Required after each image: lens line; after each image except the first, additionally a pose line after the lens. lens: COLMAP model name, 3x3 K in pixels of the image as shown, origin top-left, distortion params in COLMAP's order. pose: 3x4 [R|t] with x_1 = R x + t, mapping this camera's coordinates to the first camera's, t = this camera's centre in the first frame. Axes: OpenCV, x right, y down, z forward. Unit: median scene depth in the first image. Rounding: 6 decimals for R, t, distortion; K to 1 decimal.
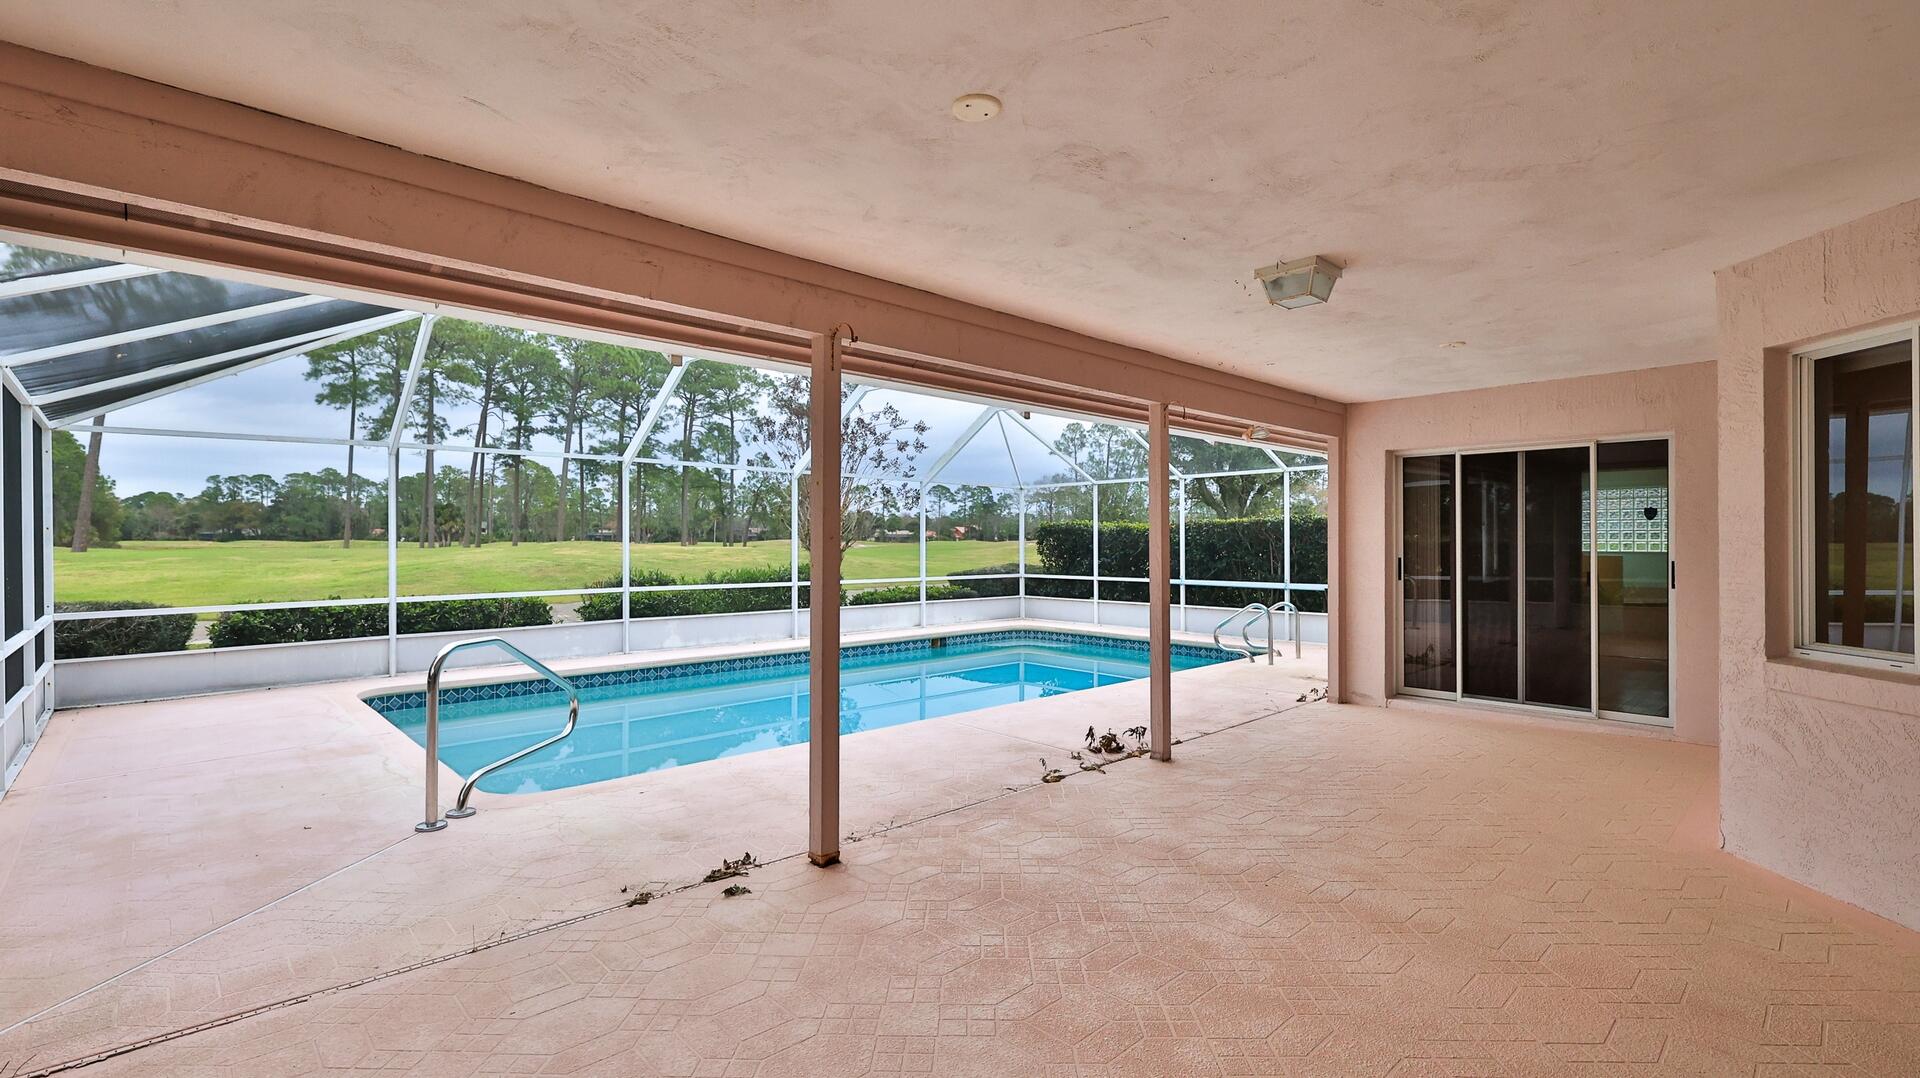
lens RADIAL K [[854.6, 0, 962.3], [0, 854.6, 539.3], [0, 0, 1]] dist [-0.000764, 0.000875]
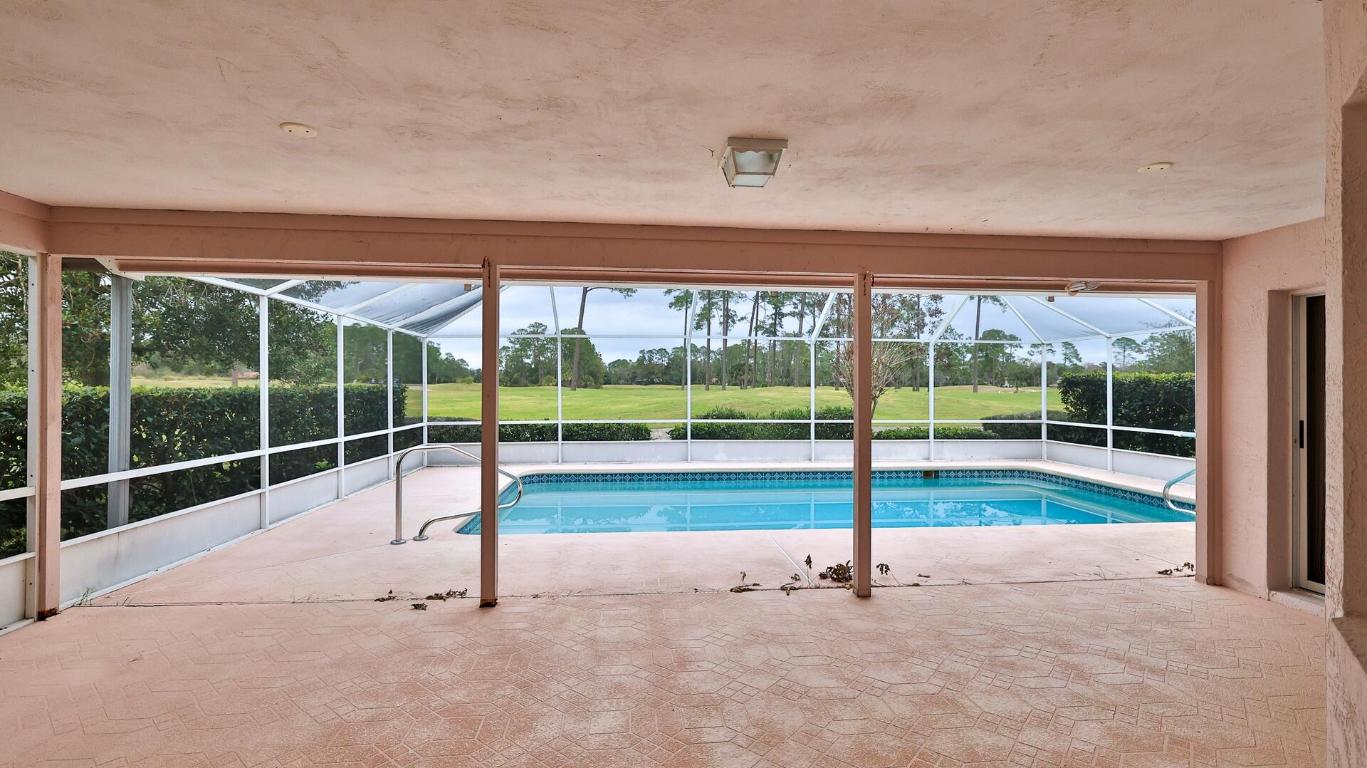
lens RADIAL K [[608.4, 0, 675.3], [0, 608.4, 384.5], [0, 0, 1]] dist [-0.000764, 0.000875]
pose [[0.785724, 0.002347, -0.618572, 0.280538], [-0.002545, 0.999997, 0.000562, -0.008123], [0.618571, 0.001132, 0.785728, 0.121996]]
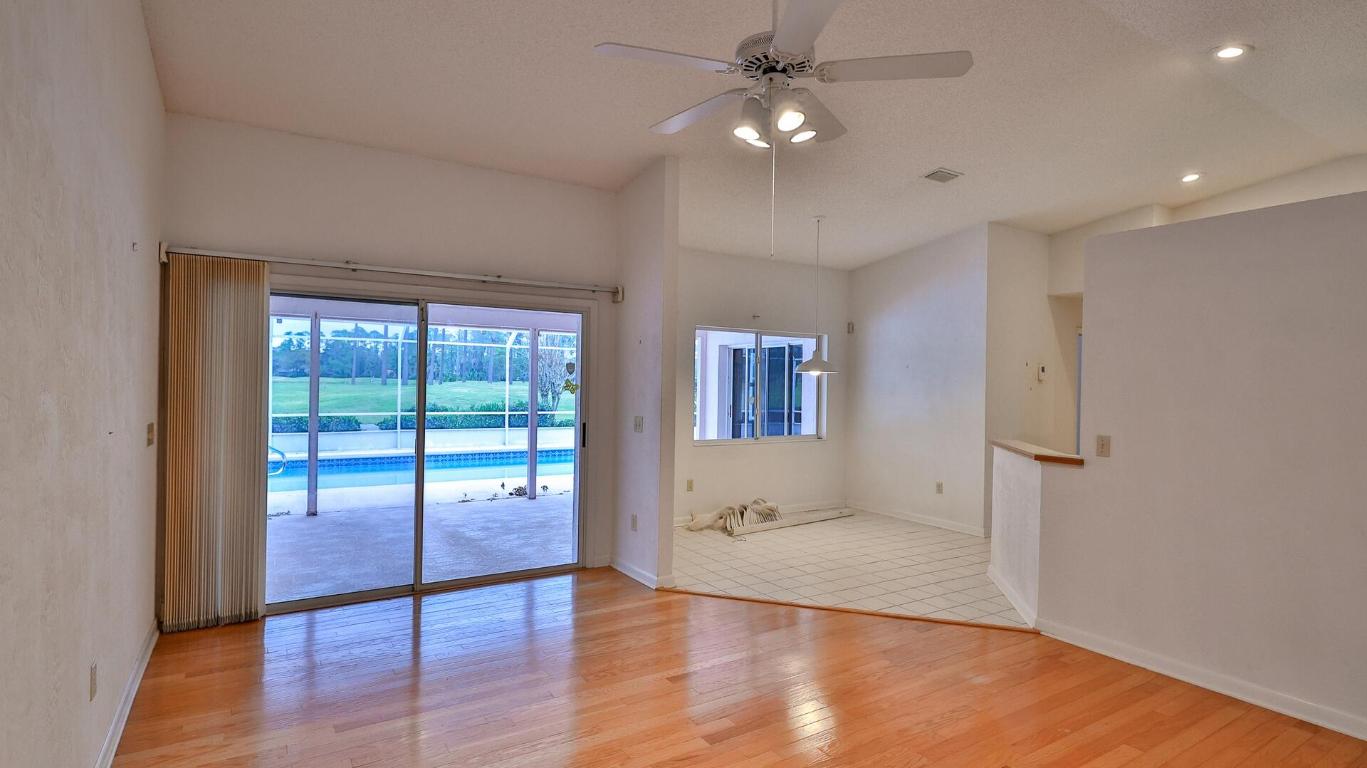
lens RADIAL K [[678.0, 0, 680.9], [0, 678.0, 386.2], [0, 0, 1]] dist [0.003174, 0.000335]
pose [[0.980827, 0.016735, -0.194158, 0.481258], [-0.015749, 0.999854, 0.006621, -0.017541], [0.194241, -0.003436, 0.980948, -0.293576]]
